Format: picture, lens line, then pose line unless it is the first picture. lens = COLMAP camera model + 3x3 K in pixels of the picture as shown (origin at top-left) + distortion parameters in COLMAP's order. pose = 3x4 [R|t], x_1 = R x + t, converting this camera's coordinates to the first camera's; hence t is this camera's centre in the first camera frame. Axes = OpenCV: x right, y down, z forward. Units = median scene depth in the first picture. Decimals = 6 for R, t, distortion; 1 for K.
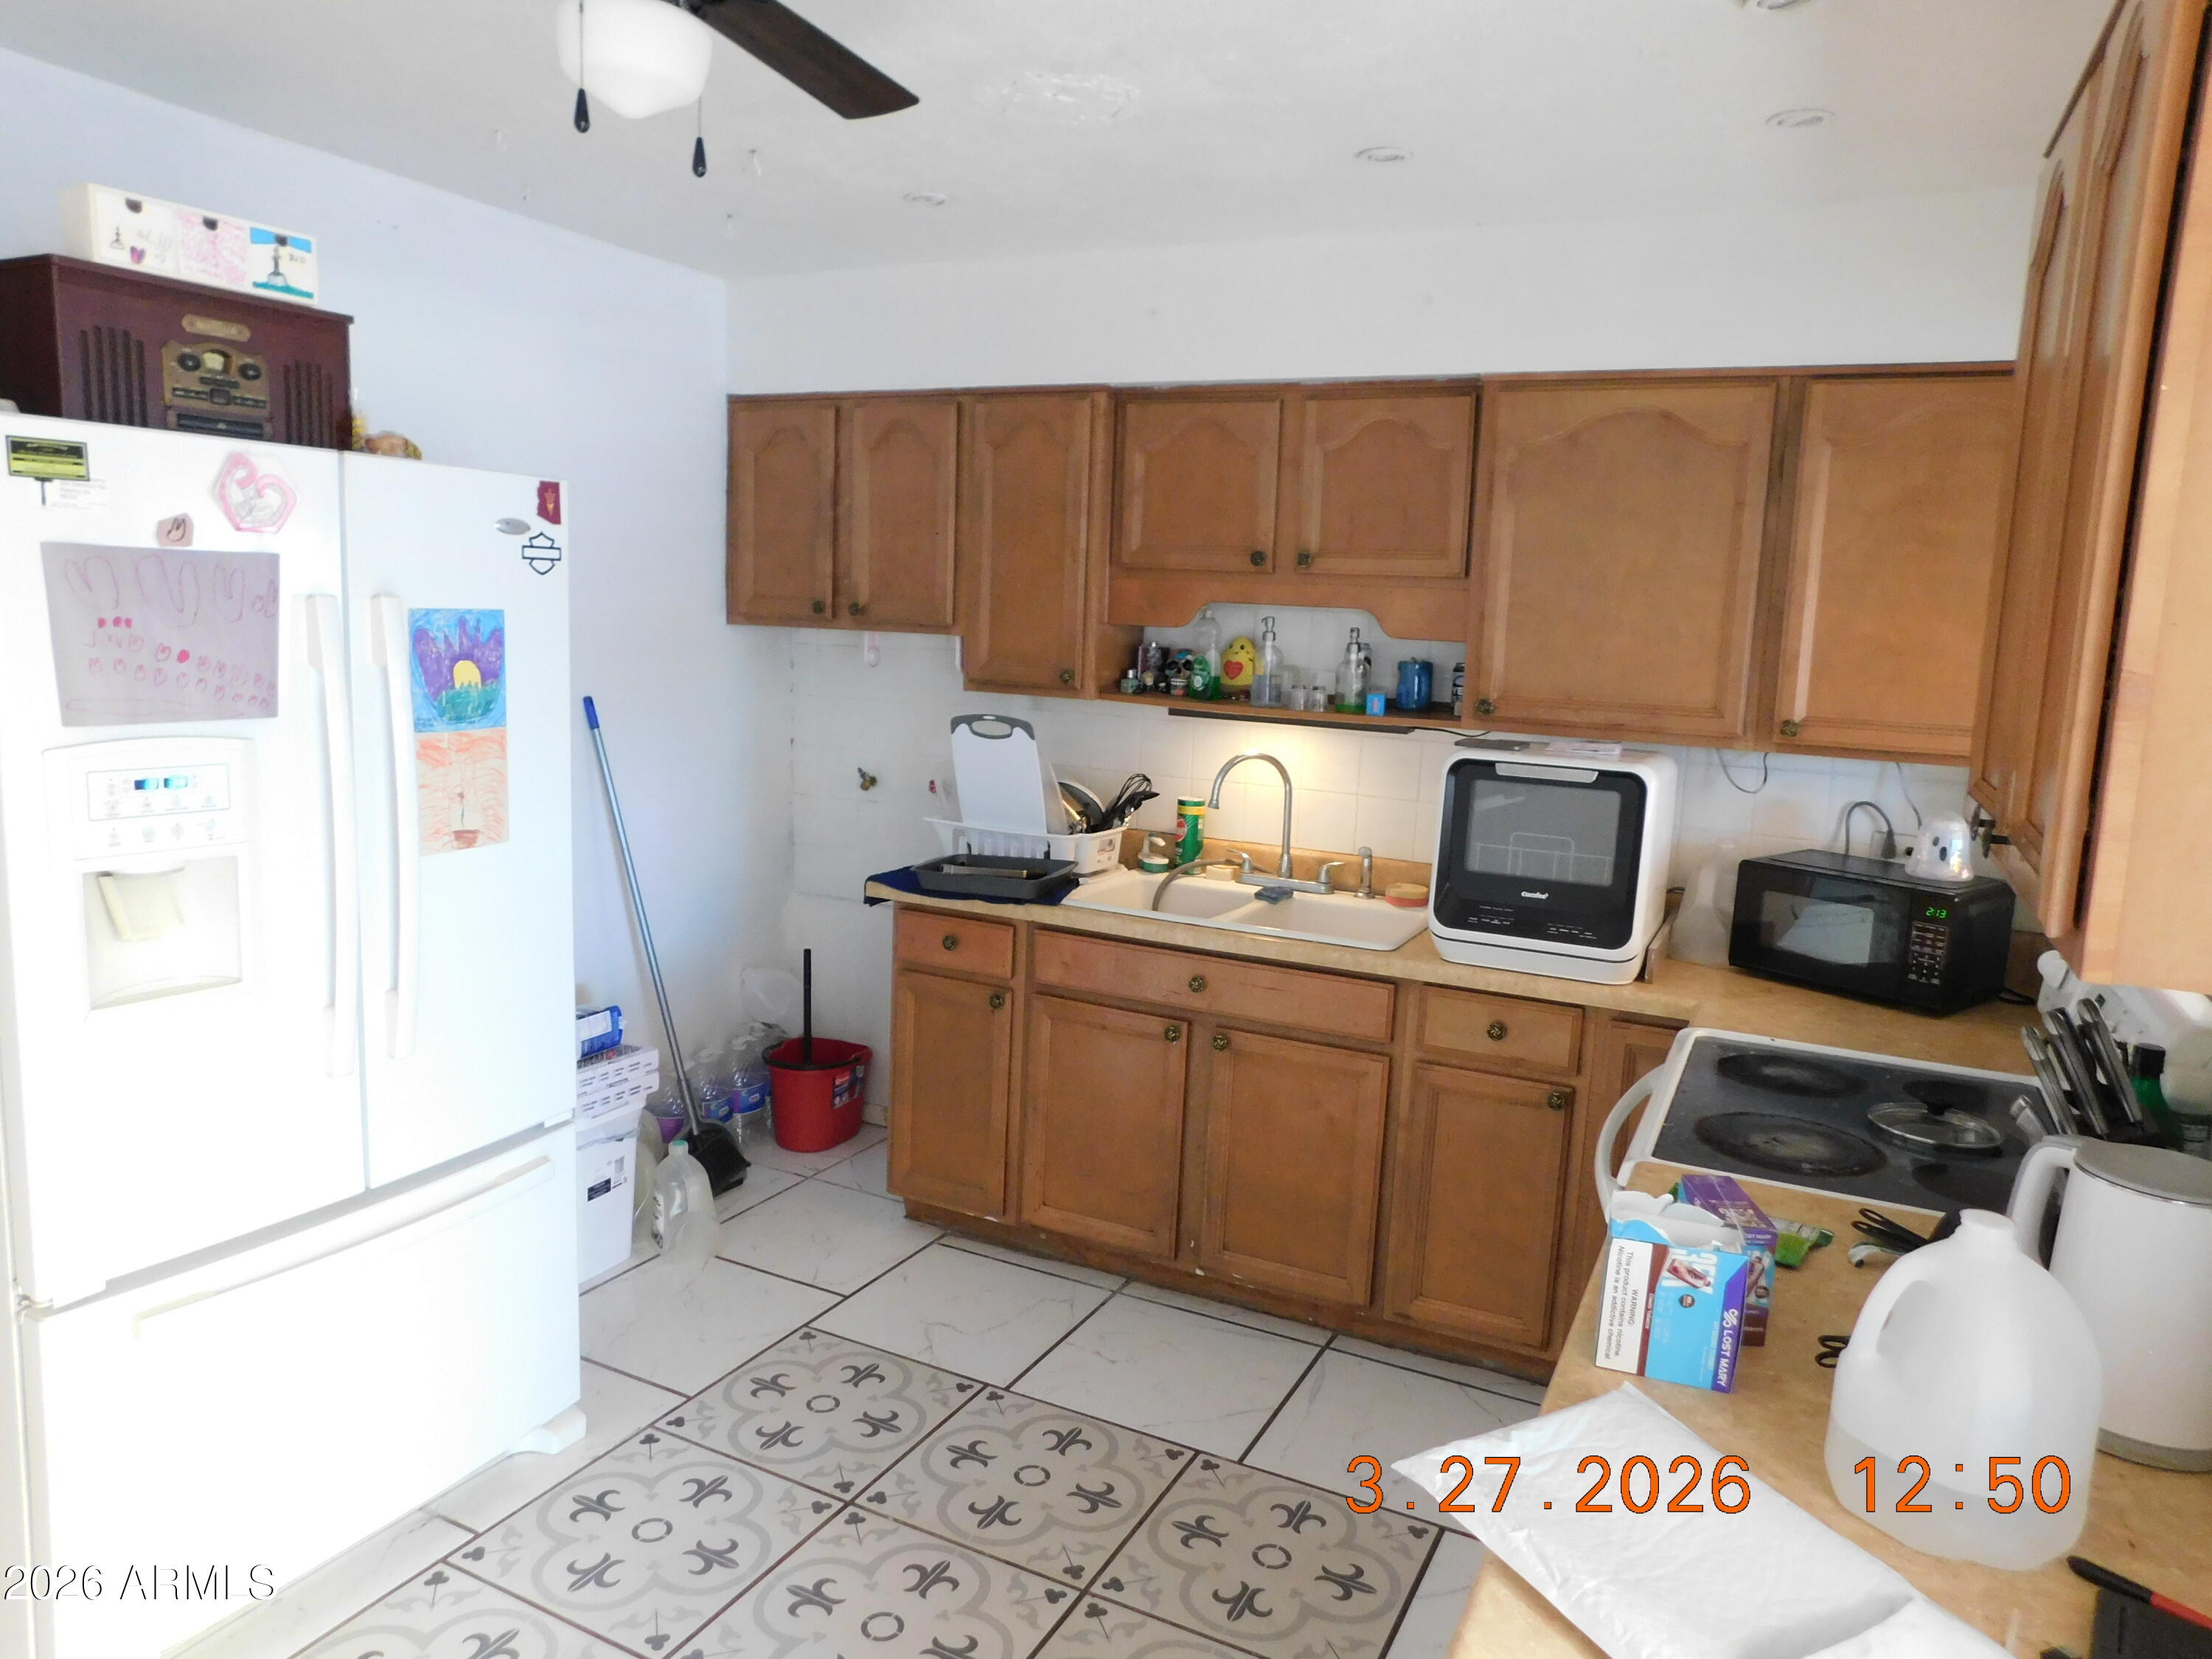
lens RADIAL K [[1476.6, 0, 1106.0], [0, 1476.6, 829.5], [0, 0, 1]] dist [-0.075956, 0.065263]
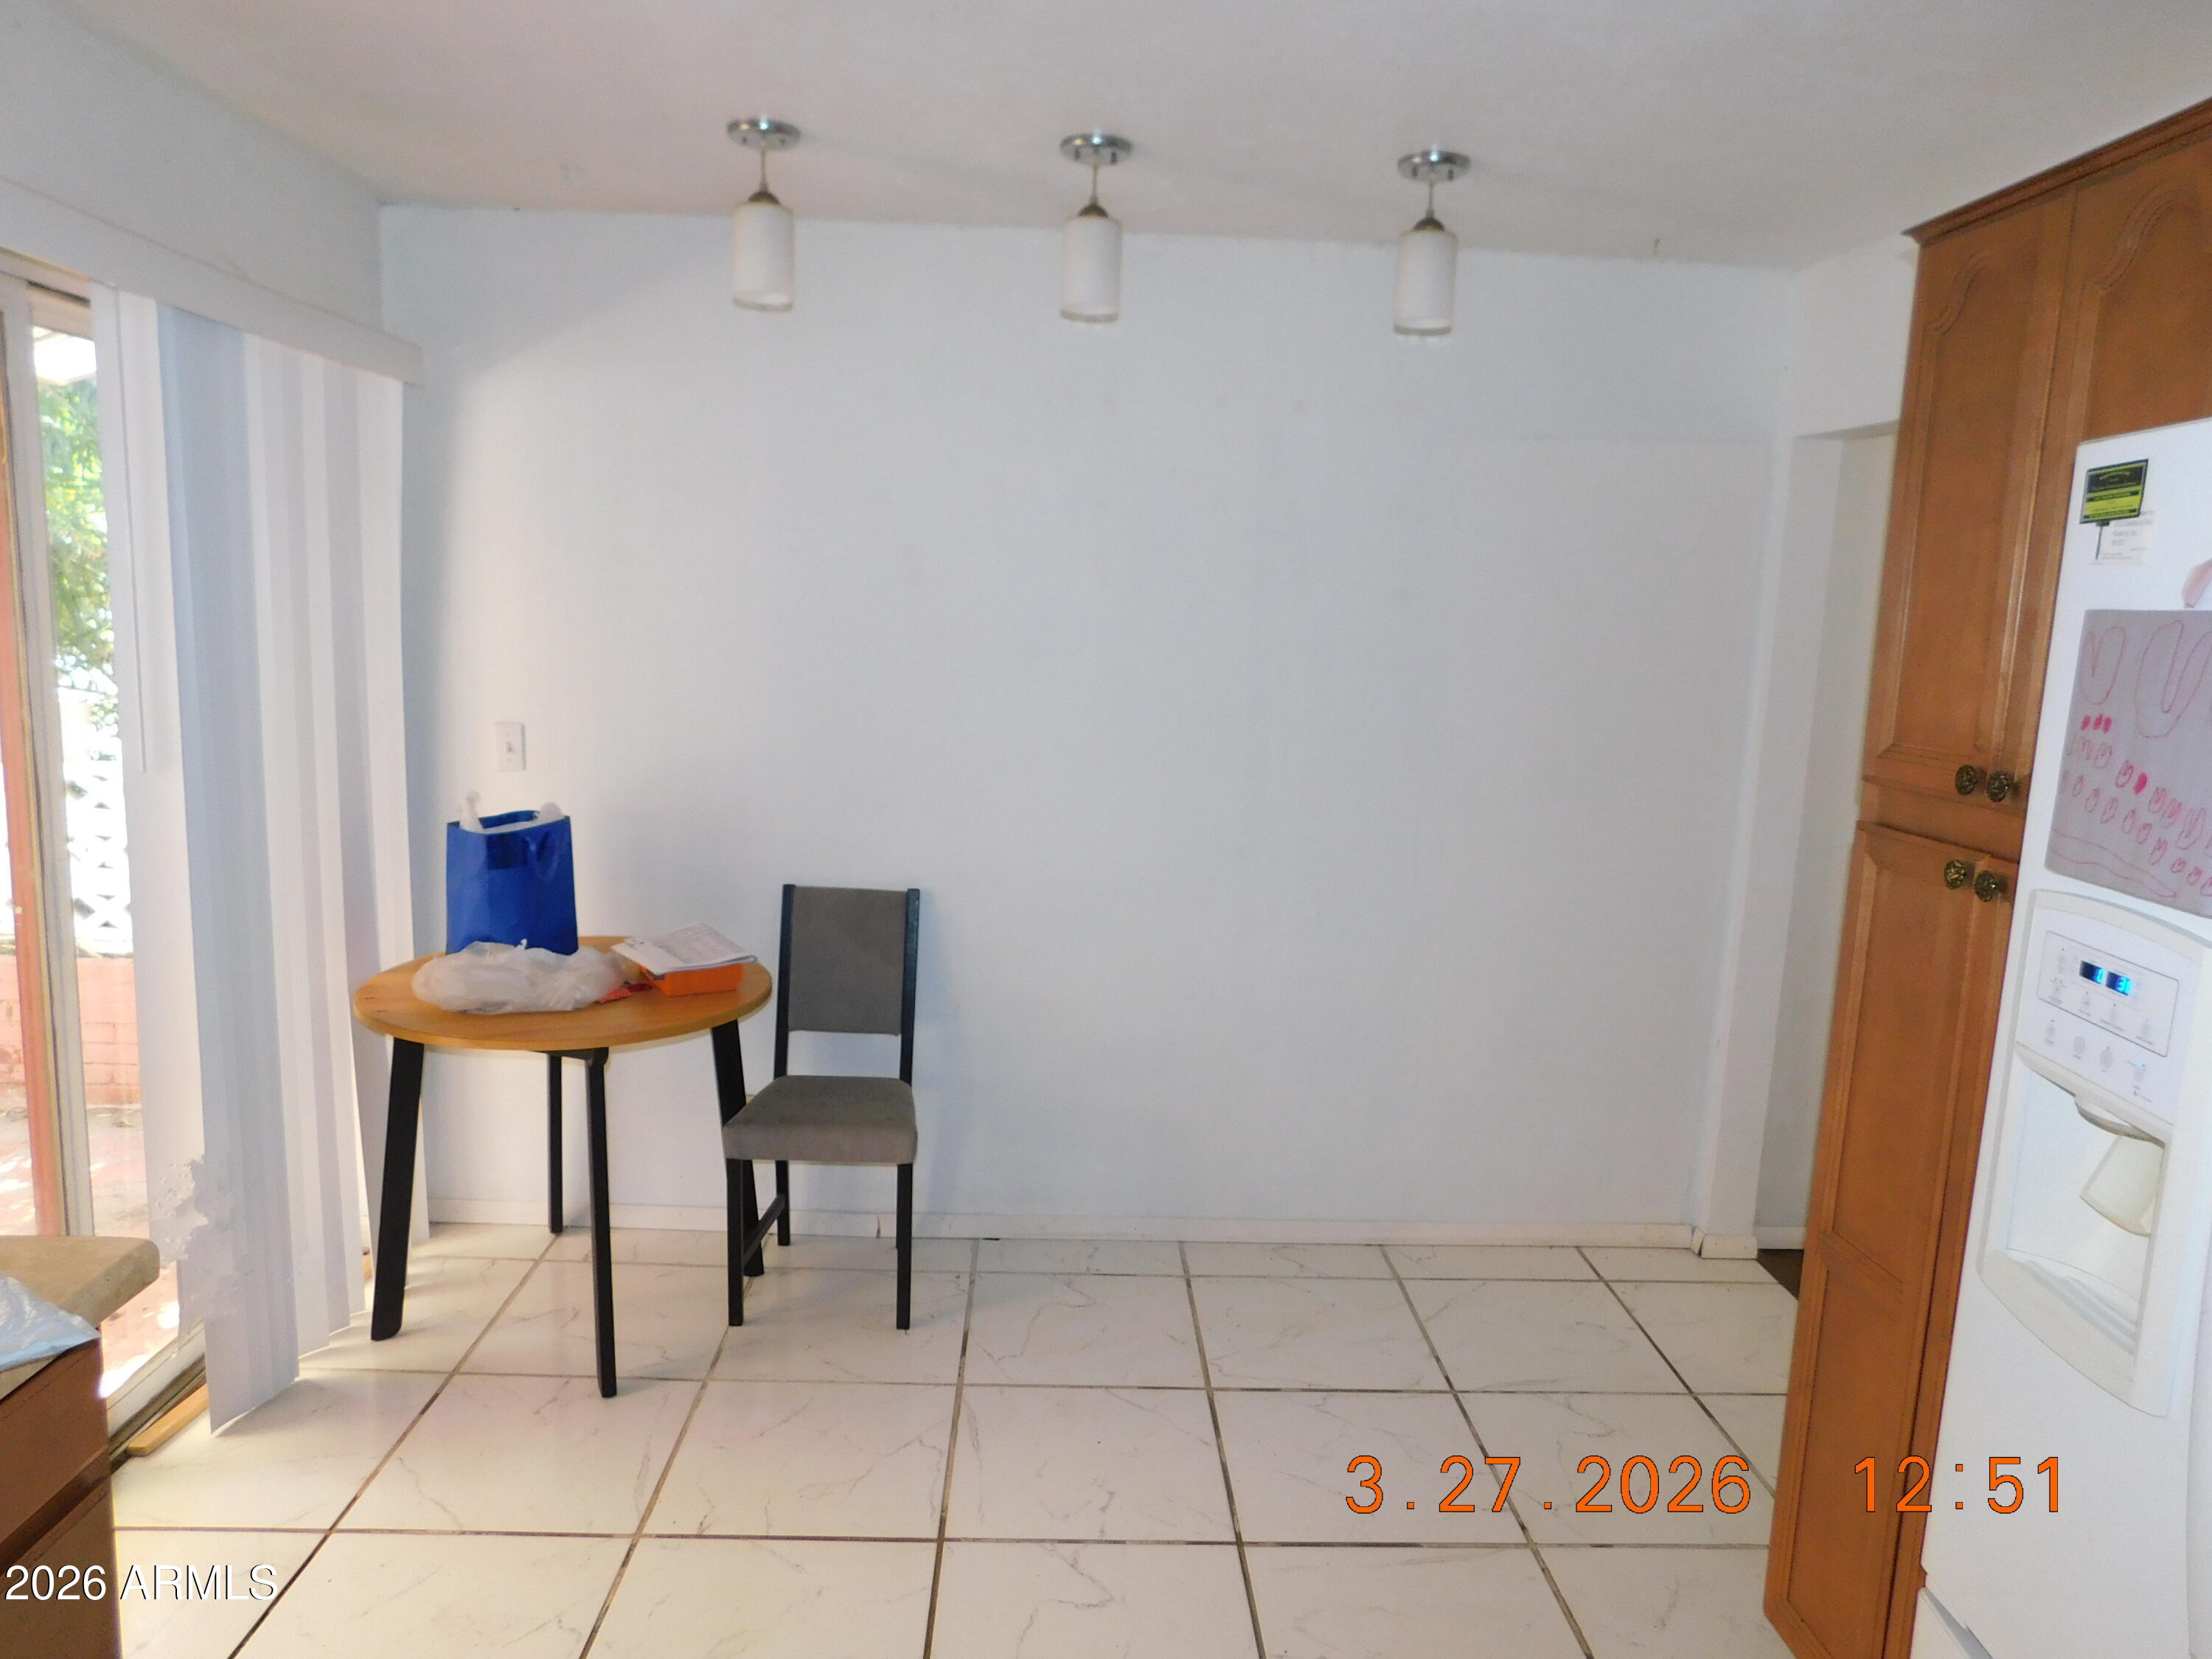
lens RADIAL K [[1476.6, 0, 1106.0], [0, 1476.6, 829.5], [0, 0, 1]] dist [-0.075956, 0.065263]
pose [[-0.877502, -0.005618, -0.479540, 0.038579], [-0.148687, 0.953845, 0.260906, -0.198458], [0.455941, 0.300247, -0.837836, 1.337786]]
